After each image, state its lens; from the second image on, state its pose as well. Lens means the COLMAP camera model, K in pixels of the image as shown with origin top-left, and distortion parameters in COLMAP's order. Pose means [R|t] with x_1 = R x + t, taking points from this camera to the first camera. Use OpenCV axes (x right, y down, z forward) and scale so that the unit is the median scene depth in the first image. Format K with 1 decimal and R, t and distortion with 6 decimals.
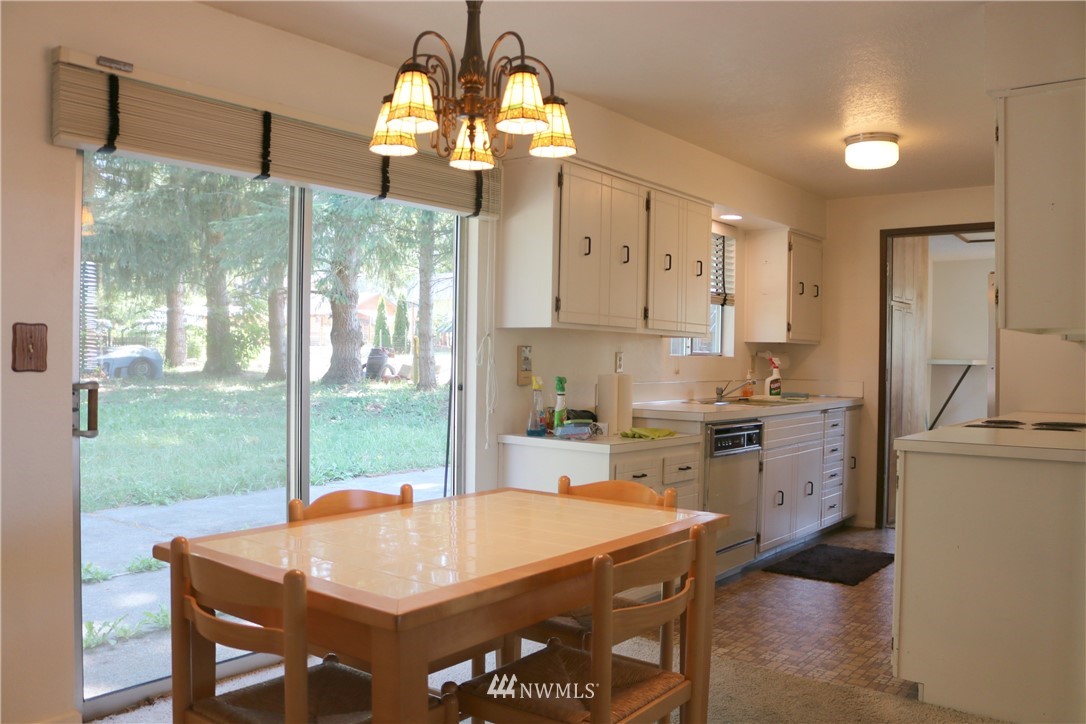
lens RADIAL K [[936.3, 0, 539.9], [0, 936.3, 367.1], [0, 0, 1]] dist [-0.157902, 0.132355]
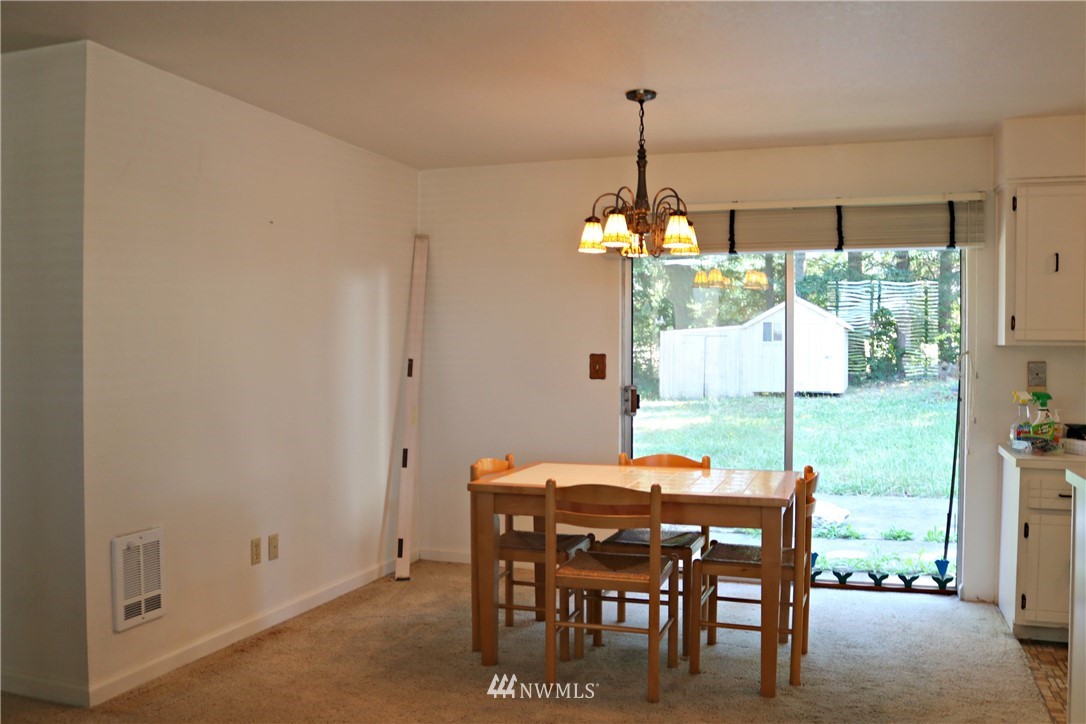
lens RADIAL K [[936.3, 0, 539.9], [0, 936.3, 367.1], [0, 0, 1]] dist [-0.157902, 0.132355]
pose [[0.297290, 0.011805, -0.954714, 1.259172], [-0.004036, 0.999930, 0.011107, -0.040654], [0.954779, 0.000552, 0.297317, 0.279243]]
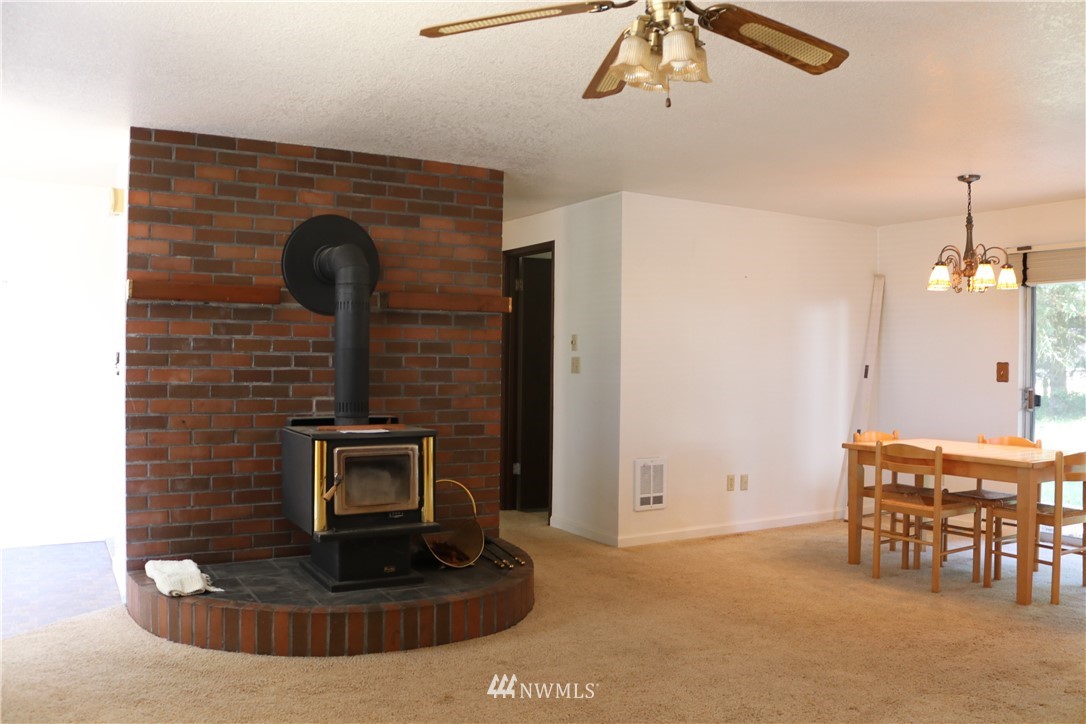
lens RADIAL K [[936.3, 0, 539.9], [0, 936.3, 367.1], [0, 0, 1]] dist [-0.157902, 0.132355]
pose [[-0.391771, -0.002103, -0.920061, 2.139539], [-0.014598, 0.999886, 0.003930, -0.026128], [0.919947, 0.014970, -0.391757, 0.779171]]
